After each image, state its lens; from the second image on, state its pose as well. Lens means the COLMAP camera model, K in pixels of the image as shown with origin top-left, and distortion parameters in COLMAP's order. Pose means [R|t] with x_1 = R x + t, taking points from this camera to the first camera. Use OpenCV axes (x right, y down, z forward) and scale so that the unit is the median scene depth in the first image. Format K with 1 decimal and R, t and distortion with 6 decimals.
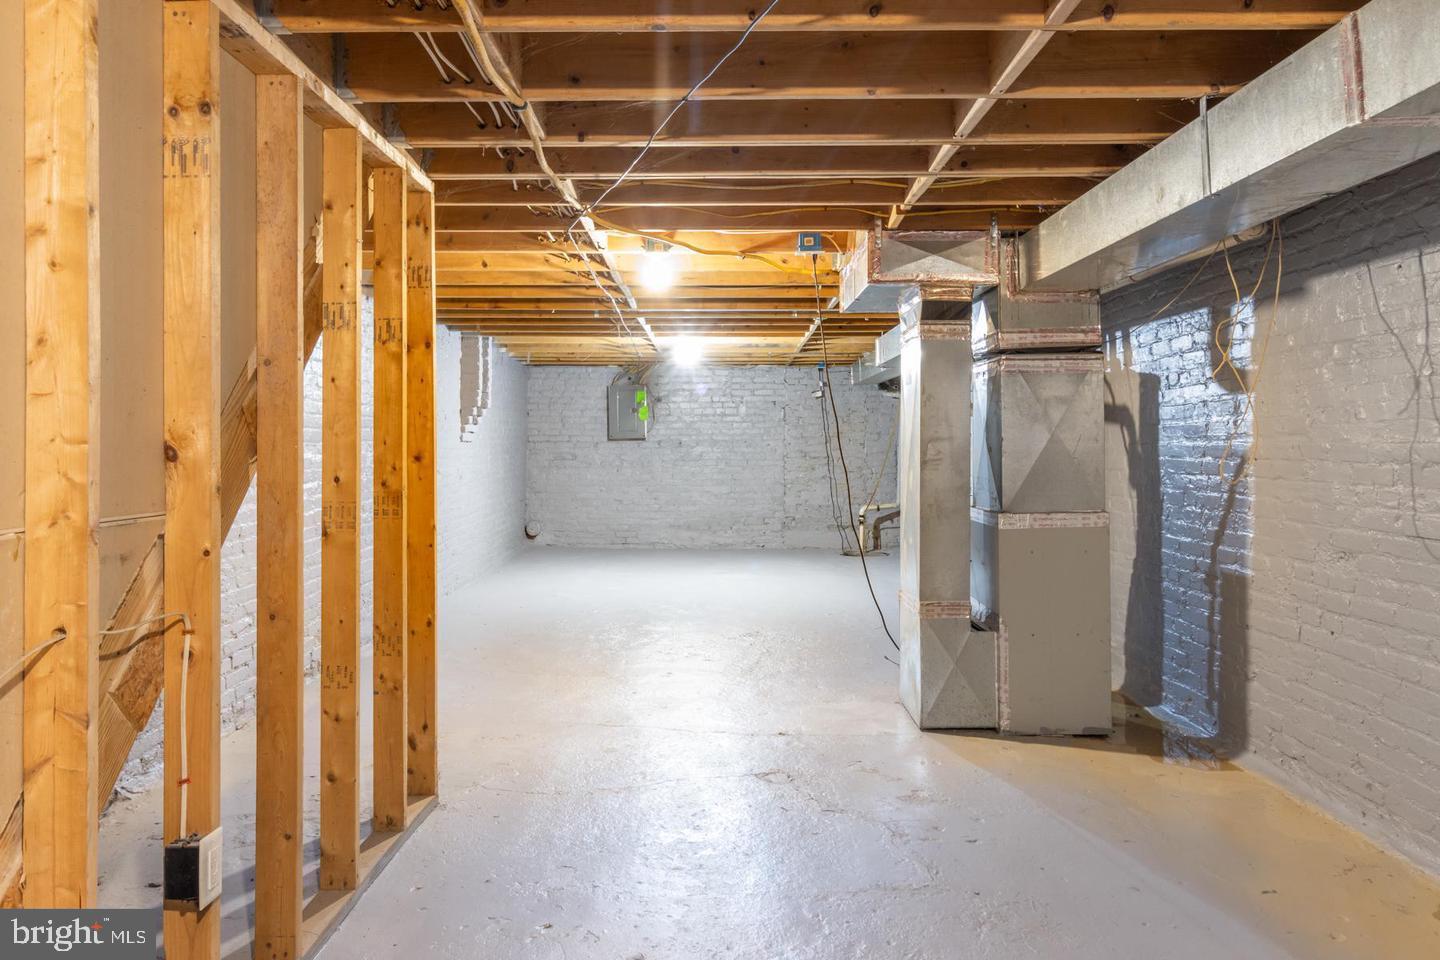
lens RADIAL K [[1199.6, 0, 718.2], [0, 1199.6, 474.9], [0, 0, 1]] dist [0.001043, 0.000072]
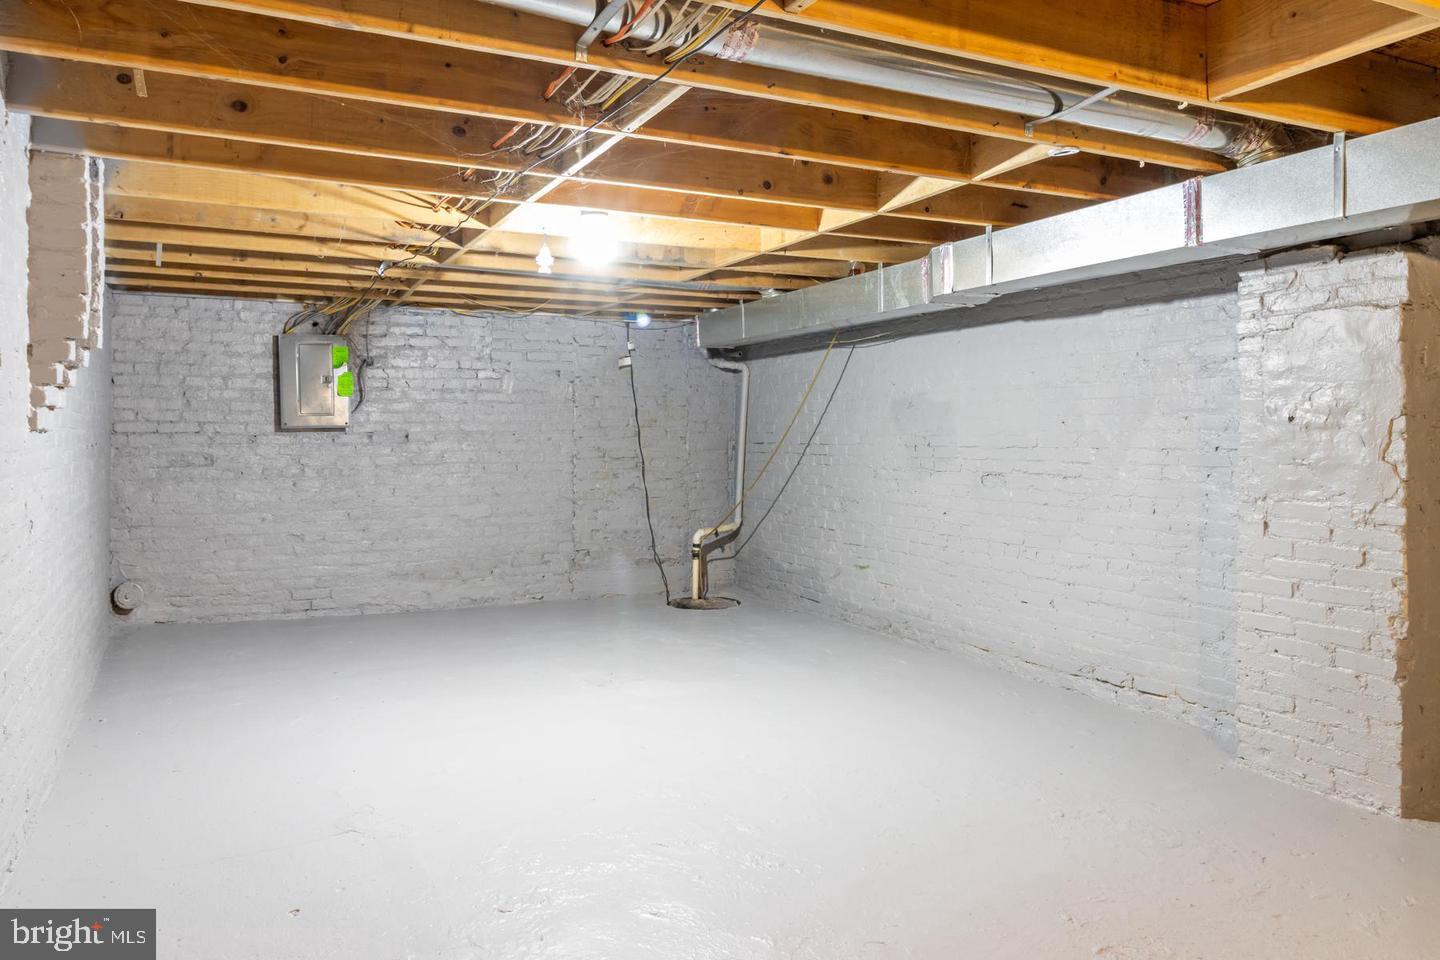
lens RADIAL K [[1052.2, 0, 722.3], [0, 1052.2, 474.0], [0, 0, 1]] dist [0.008297, 0.000546]
pose [[0.892865, -0.015475, 0.450059, -0.128003], [0.011536, 0.999867, 0.011495, -0.011805], [-0.450177, -0.005072, 0.892925, 0.458305]]
